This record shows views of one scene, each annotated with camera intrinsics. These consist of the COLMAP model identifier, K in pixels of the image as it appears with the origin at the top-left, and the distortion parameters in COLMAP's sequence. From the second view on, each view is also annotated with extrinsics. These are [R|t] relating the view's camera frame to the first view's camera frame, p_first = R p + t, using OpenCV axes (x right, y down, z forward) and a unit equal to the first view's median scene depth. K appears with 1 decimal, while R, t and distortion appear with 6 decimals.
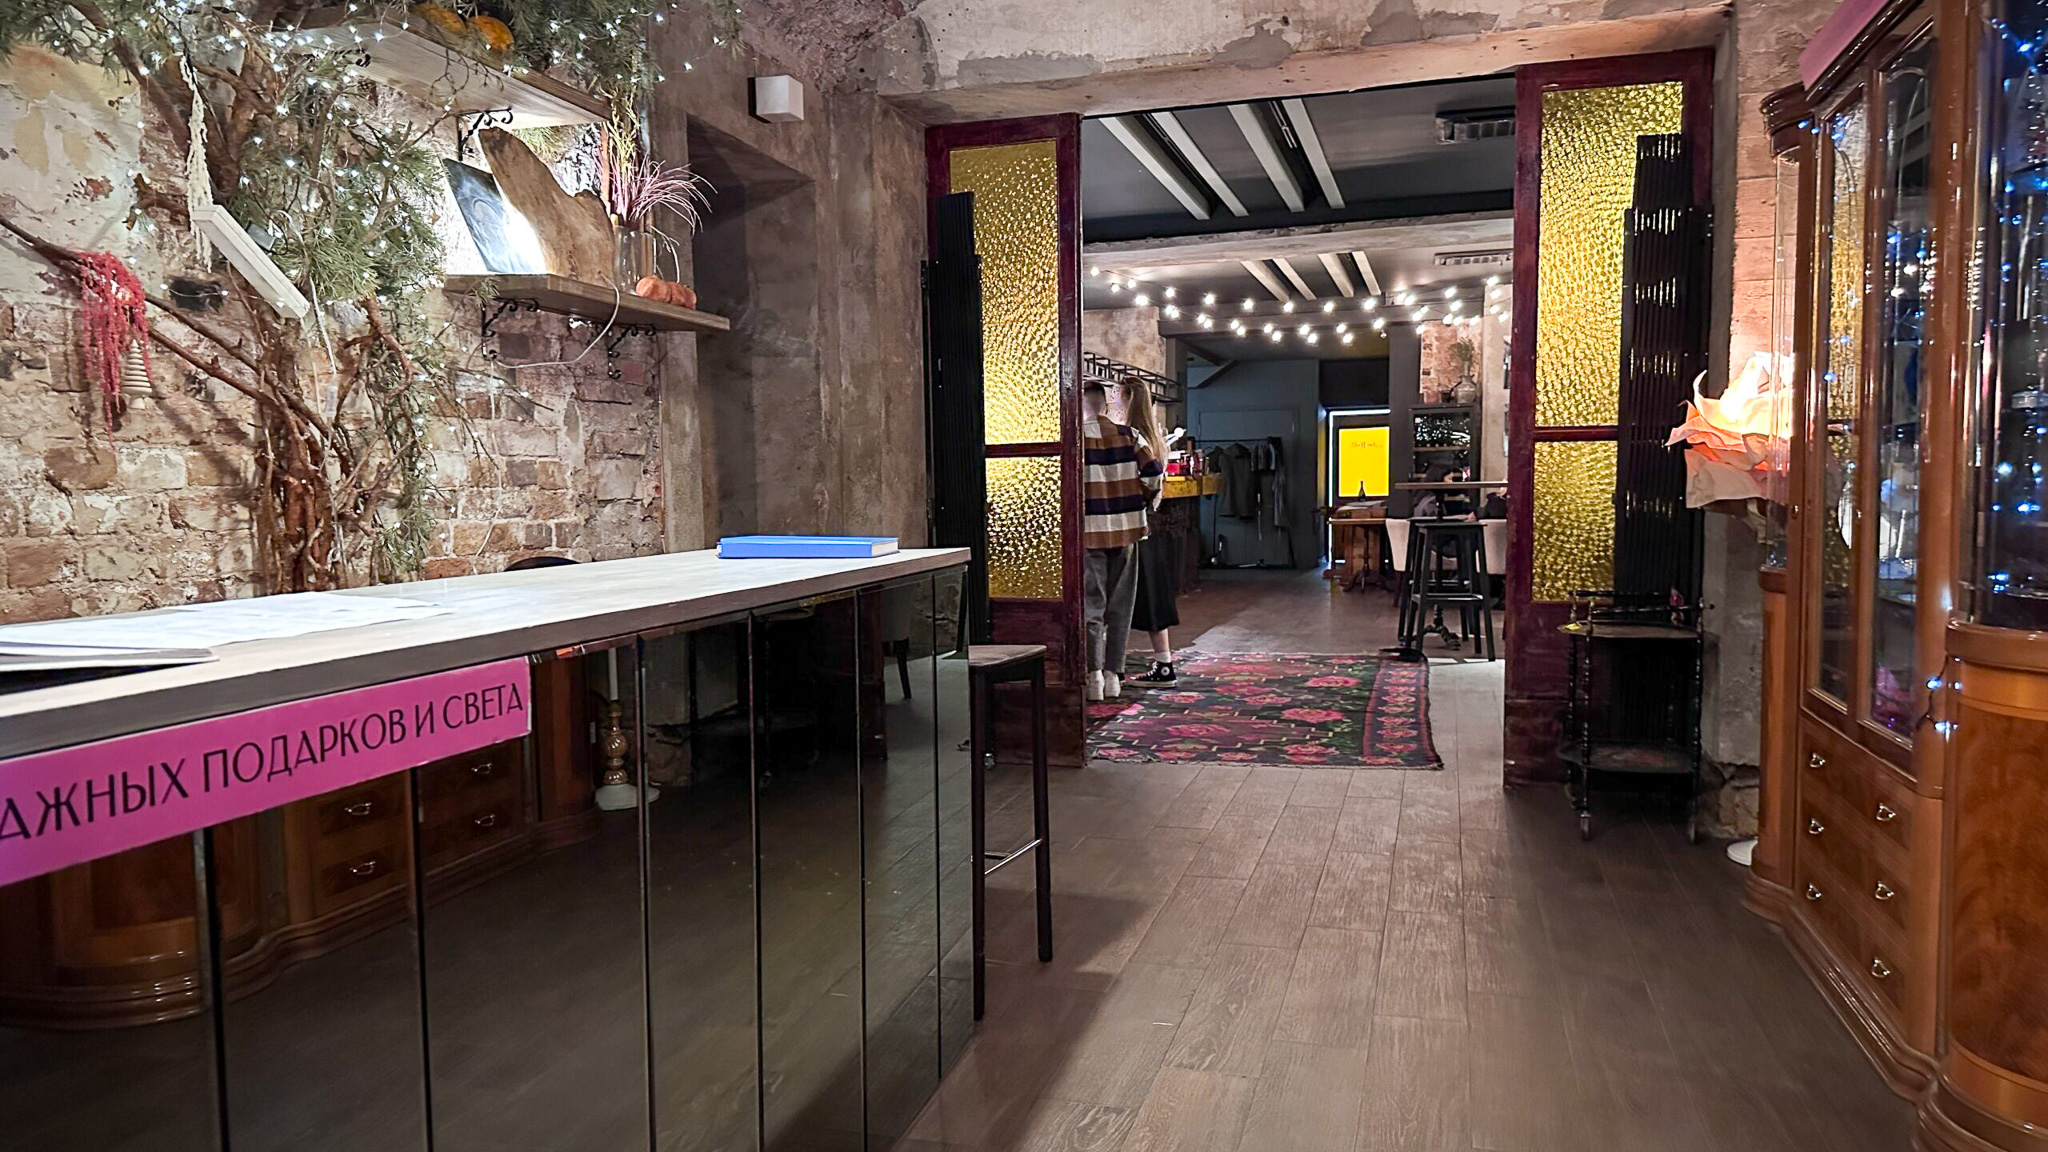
lens RADIAL K [[1431.2, 0, 1018.0], [0, 1431.2, 597.2], [0, 0, 1]] dist [0.182756, -0.351472]
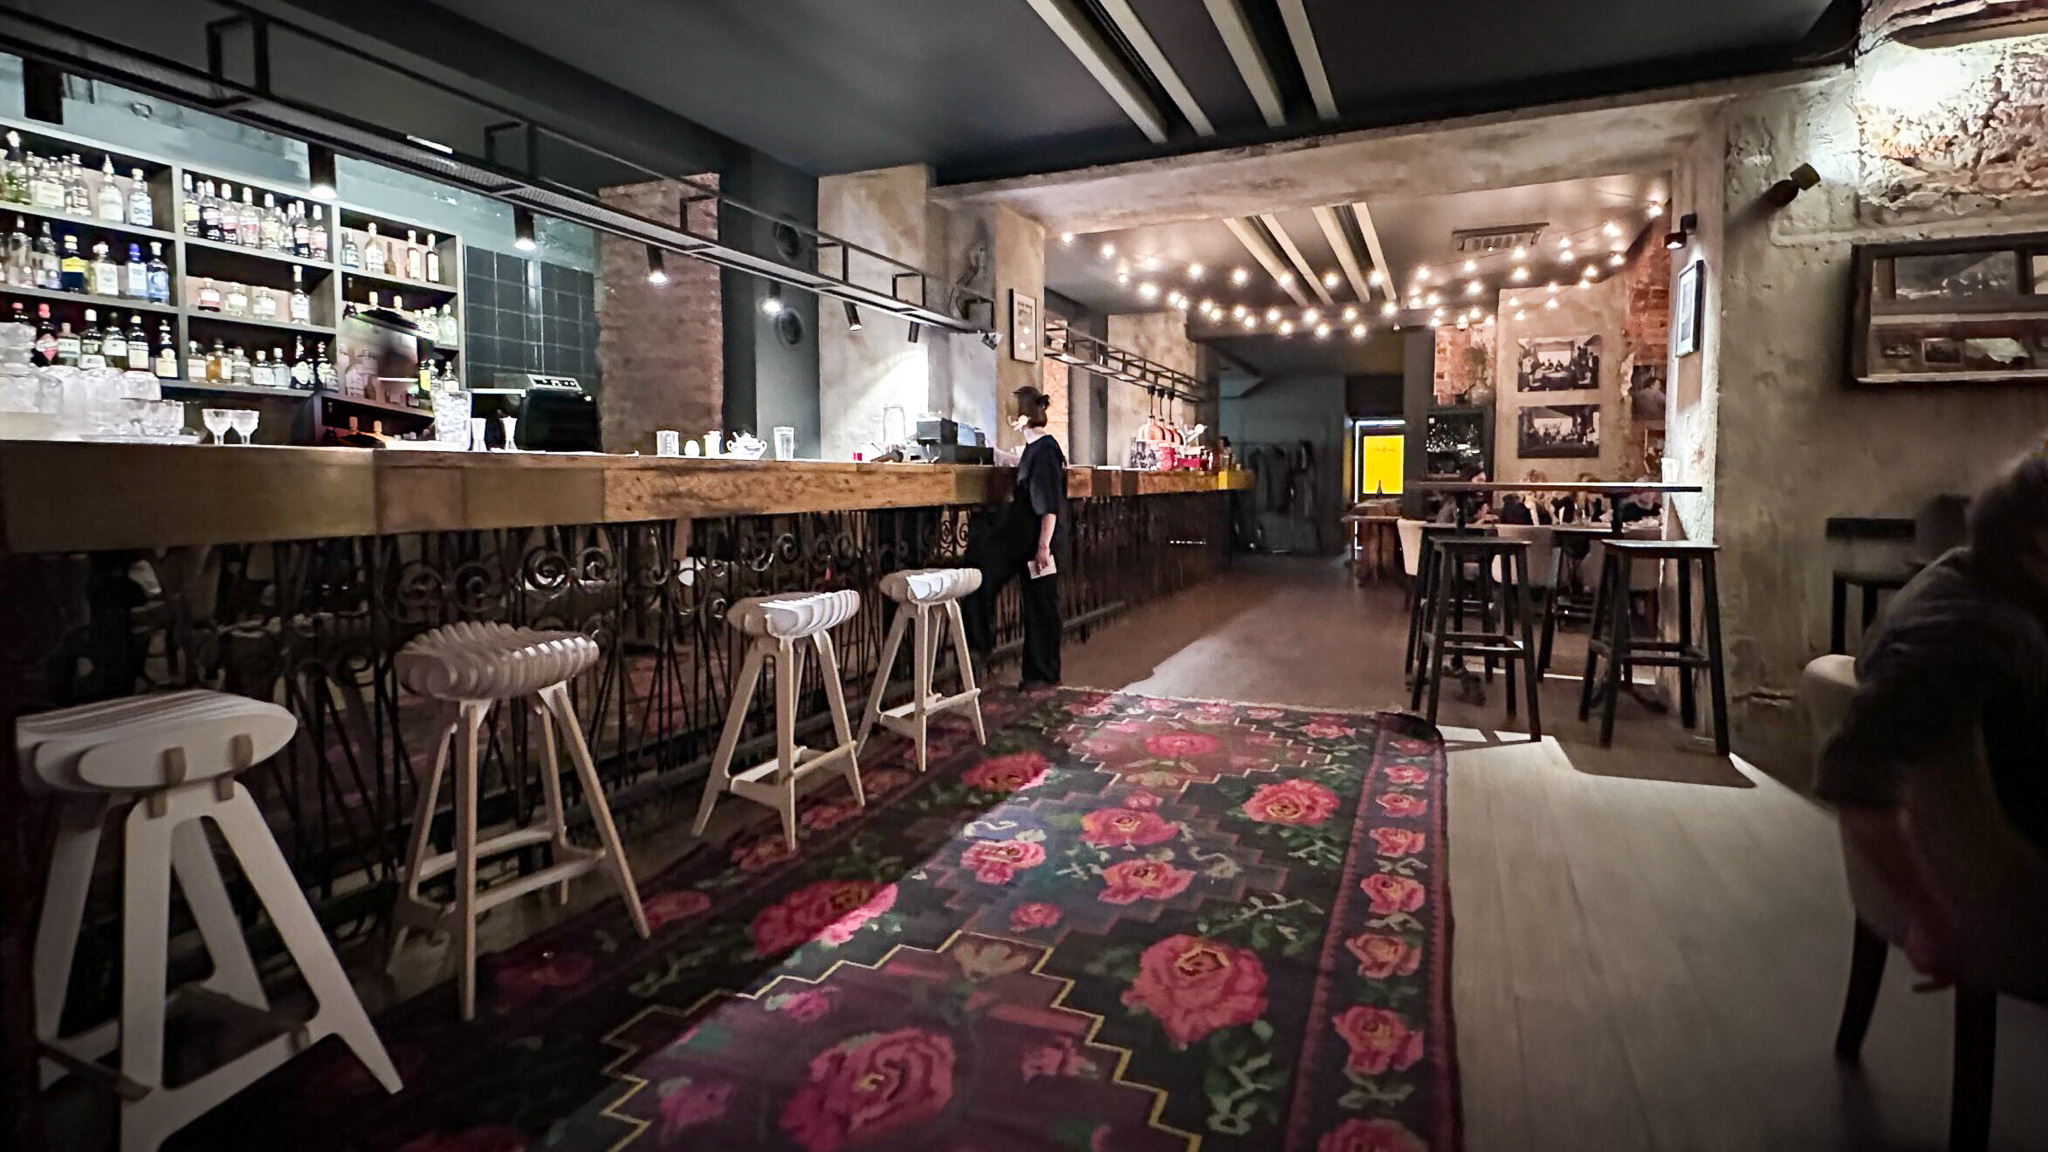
lens RADIAL K [[890.7, 0, 1114.9], [0, 890.7, 523.5], [0, 0, 1]] dist [-0.000646, 0.000216]
pose [[0.997310, 0.025024, -0.068893, 0.095159], [-0.026929, 0.999276, -0.026875, -0.026733], [0.068171, 0.028658, 0.997262, 0.350111]]
